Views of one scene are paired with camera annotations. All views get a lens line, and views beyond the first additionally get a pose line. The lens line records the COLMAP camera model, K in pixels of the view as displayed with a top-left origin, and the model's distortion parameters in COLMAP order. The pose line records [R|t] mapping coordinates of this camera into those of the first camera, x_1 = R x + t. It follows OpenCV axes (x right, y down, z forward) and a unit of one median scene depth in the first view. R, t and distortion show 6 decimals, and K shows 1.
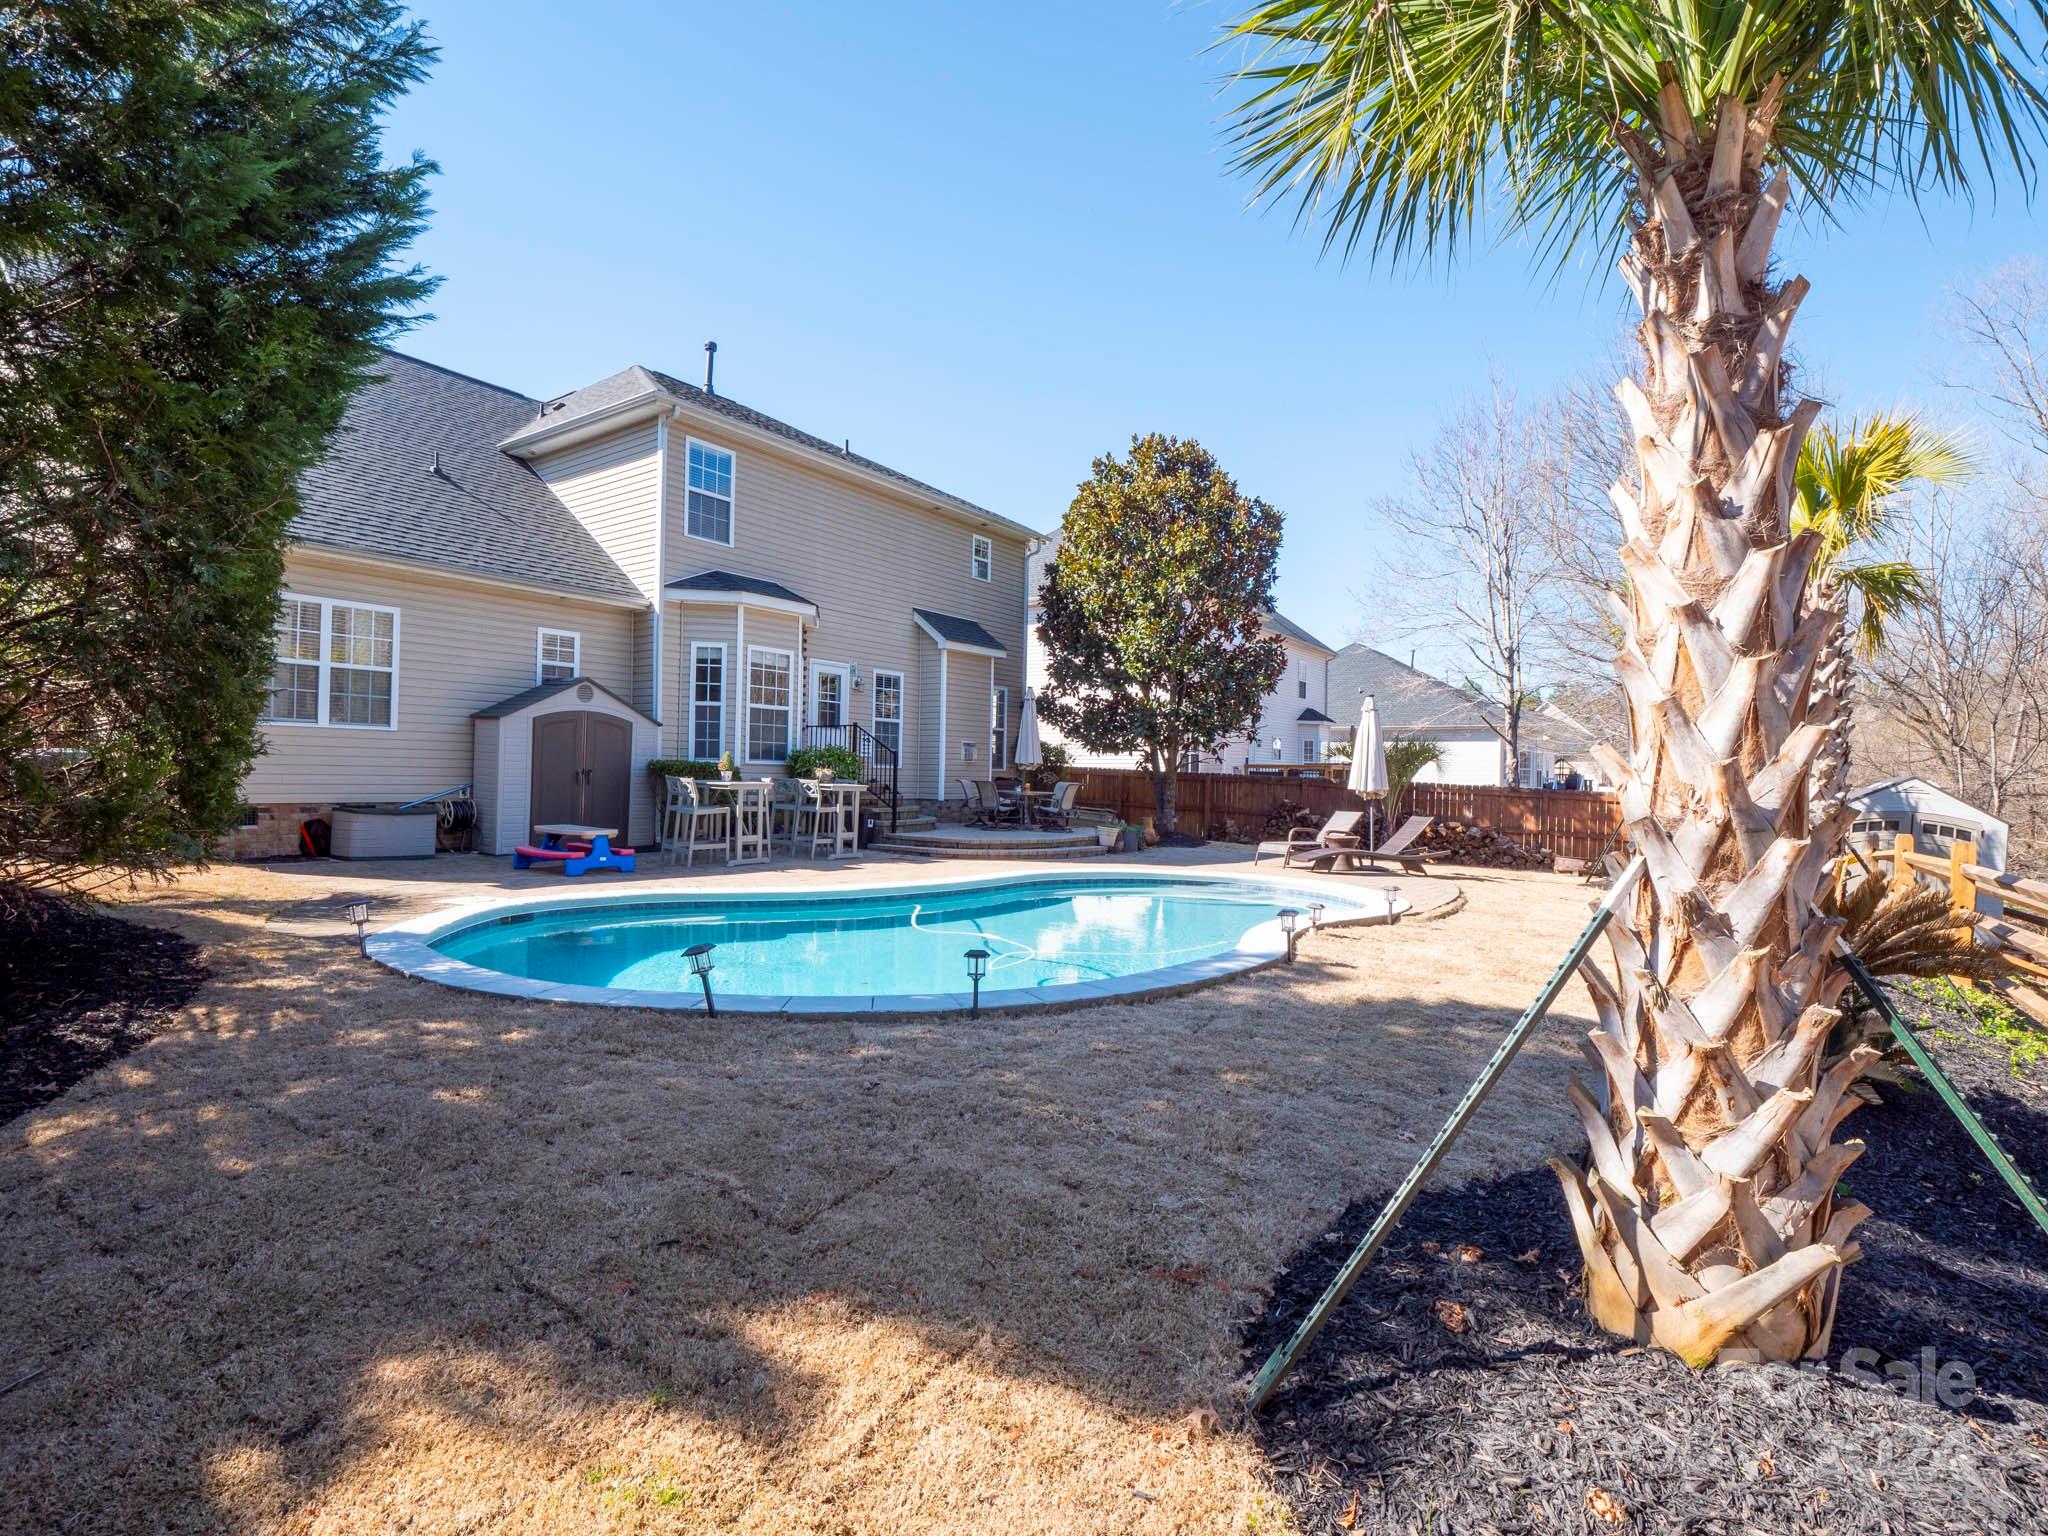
lens RADIAL K [[1010.3, 0, 1018.9], [0, 1010.3, 775.4], [0, 0, 1]] dist [-0.012755, -0.002364]
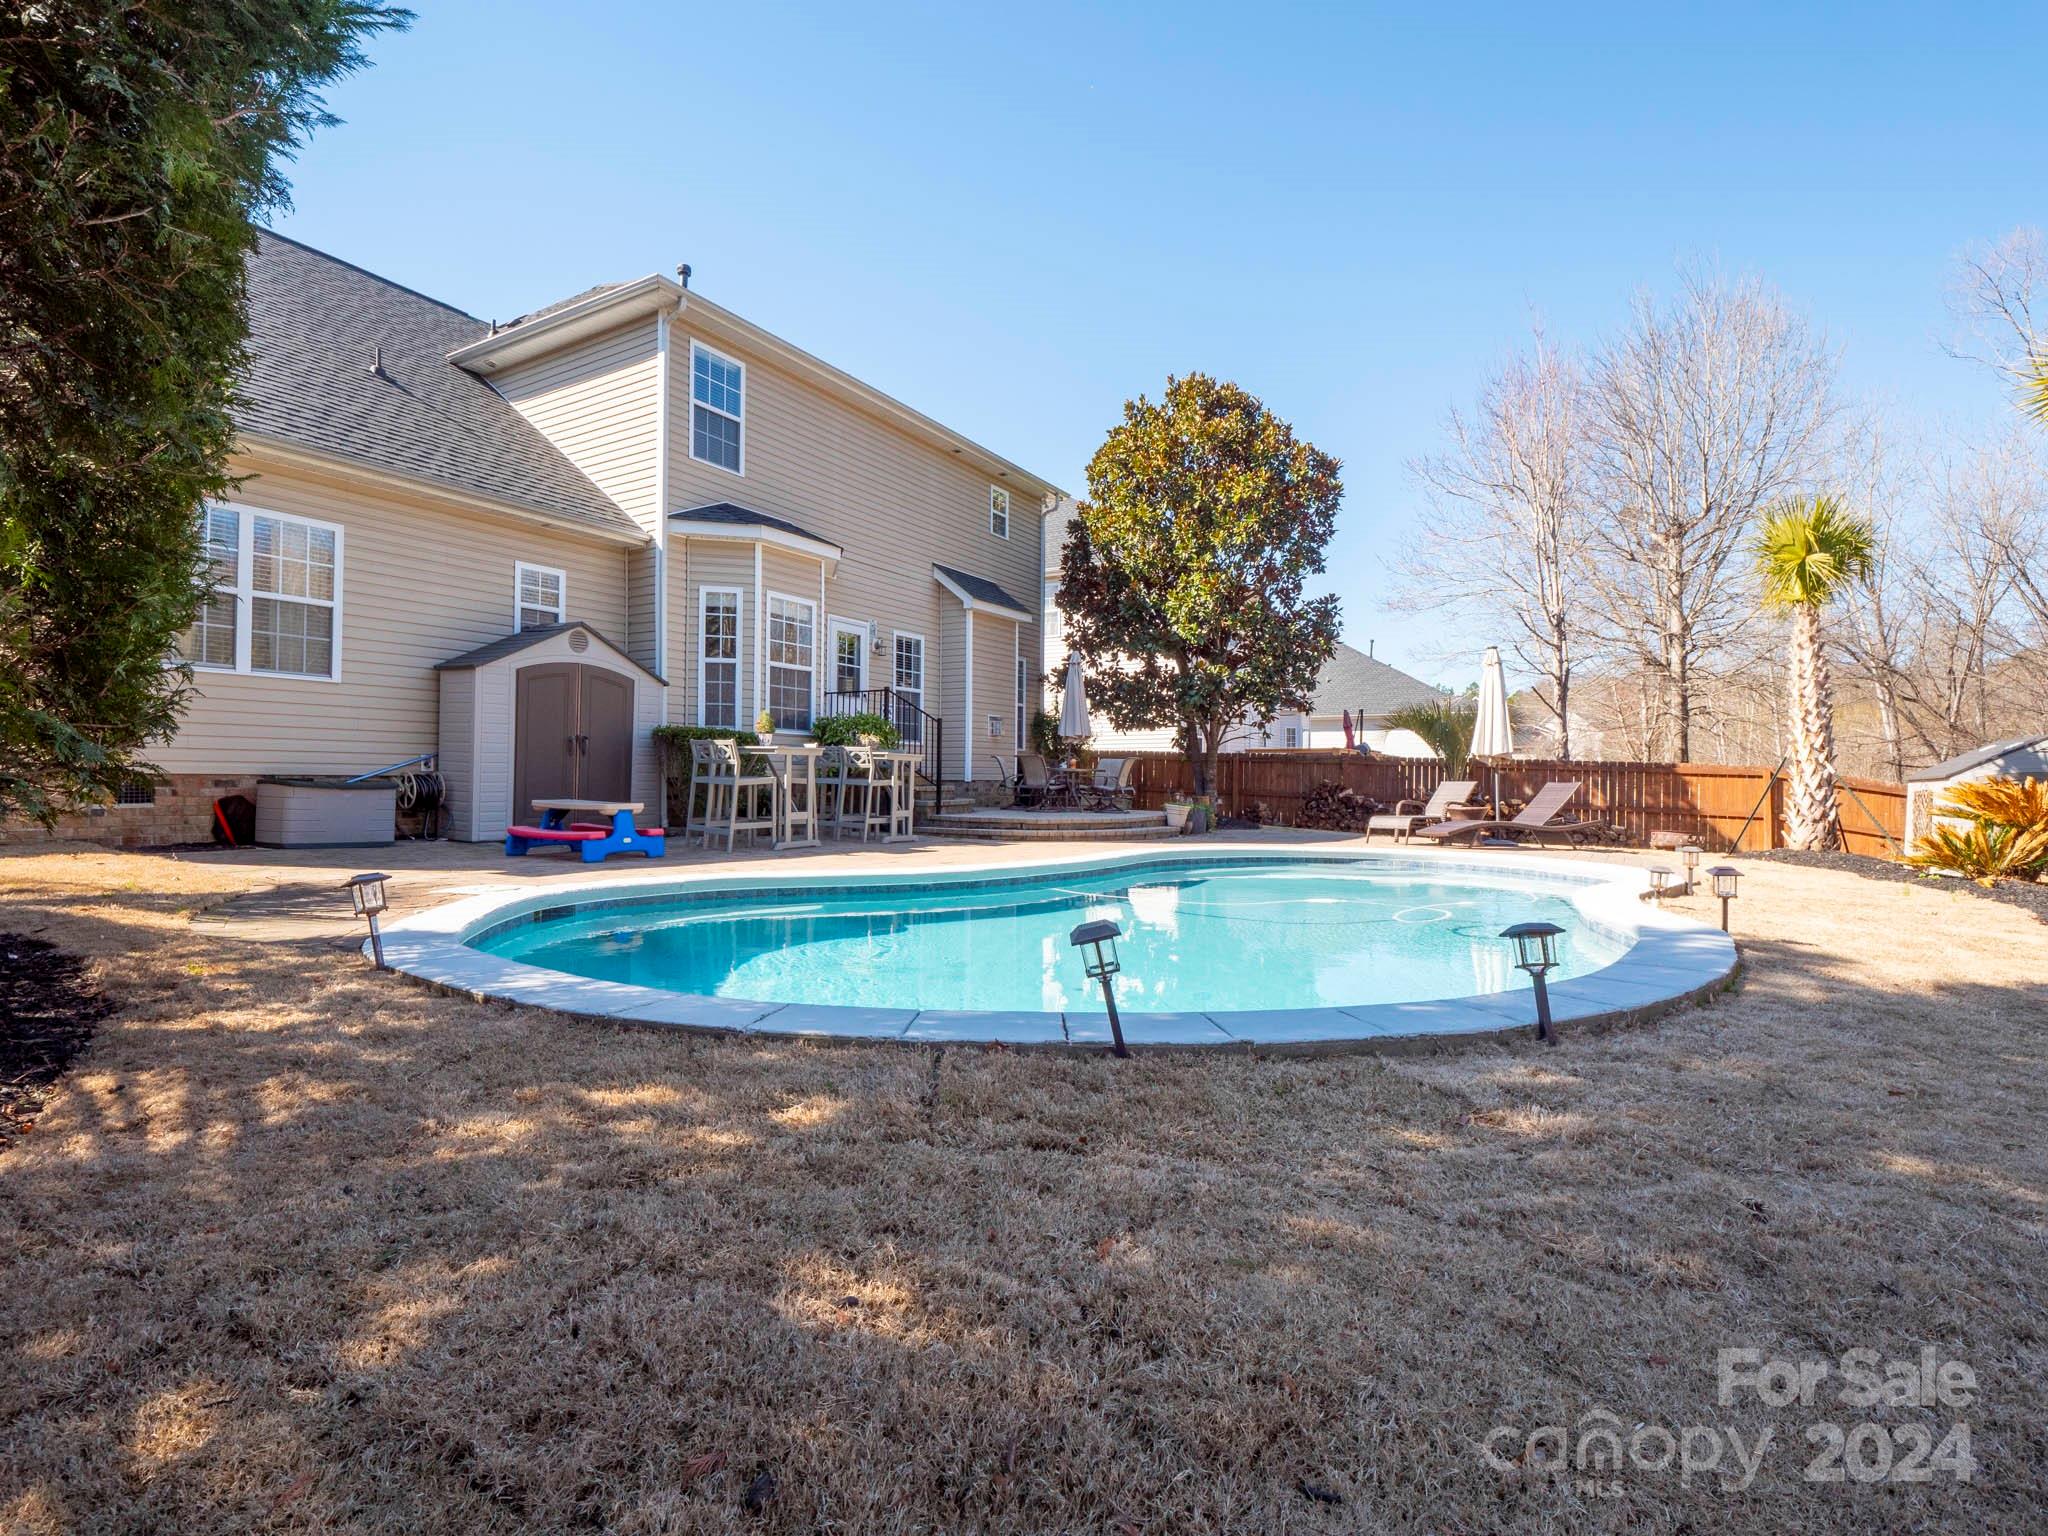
lens RADIAL K [[1010.3, 0, 1021.7], [0, 1010.3, 776.9], [0, 0, 1]] dist [-0.012755, -0.002364]
pose [[0.996657, -0.012040, 0.080814, -0.132267], [0.012237, 0.999923, -0.001942, 0.030071], [-0.080784, 0.002925, 0.996727, 0.154993]]
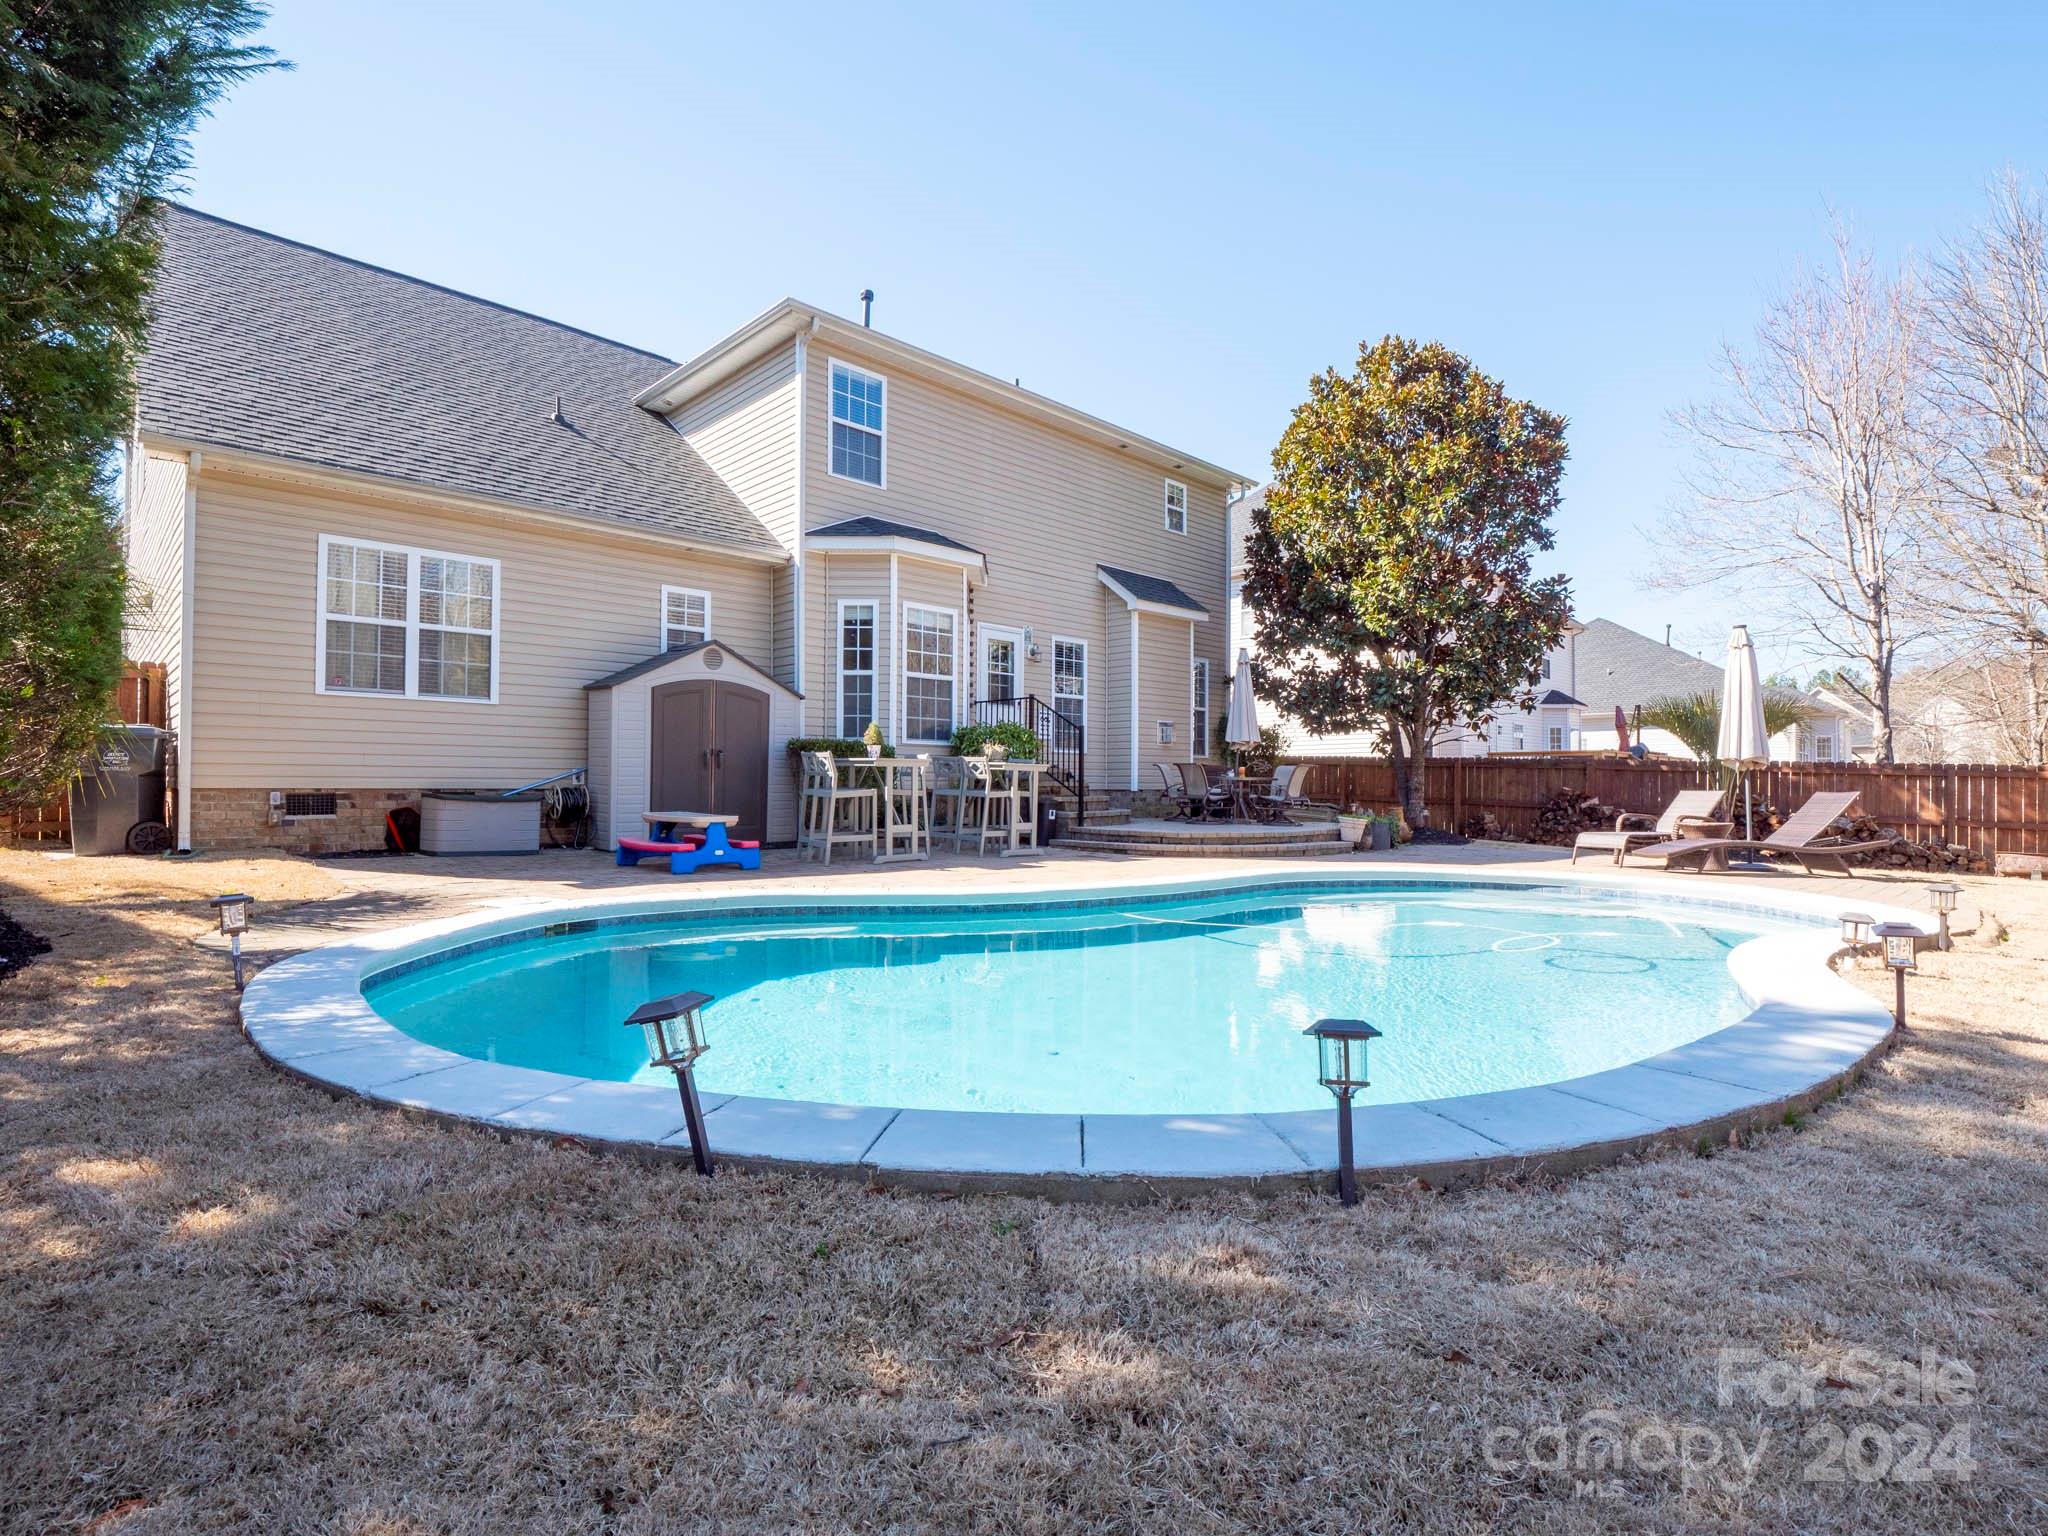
lens RADIAL K [[1010.3, 0, 1010.4], [0, 1010.3, 778.7], [0, 0, 1]] dist [-0.012755, -0.002364]
pose [[0.983221, -0.016801, -0.181643, -0.033365], [0.015264, 0.999835, -0.009855, 0.027754], [0.181778, 0.006917, 0.983315, 0.203102]]
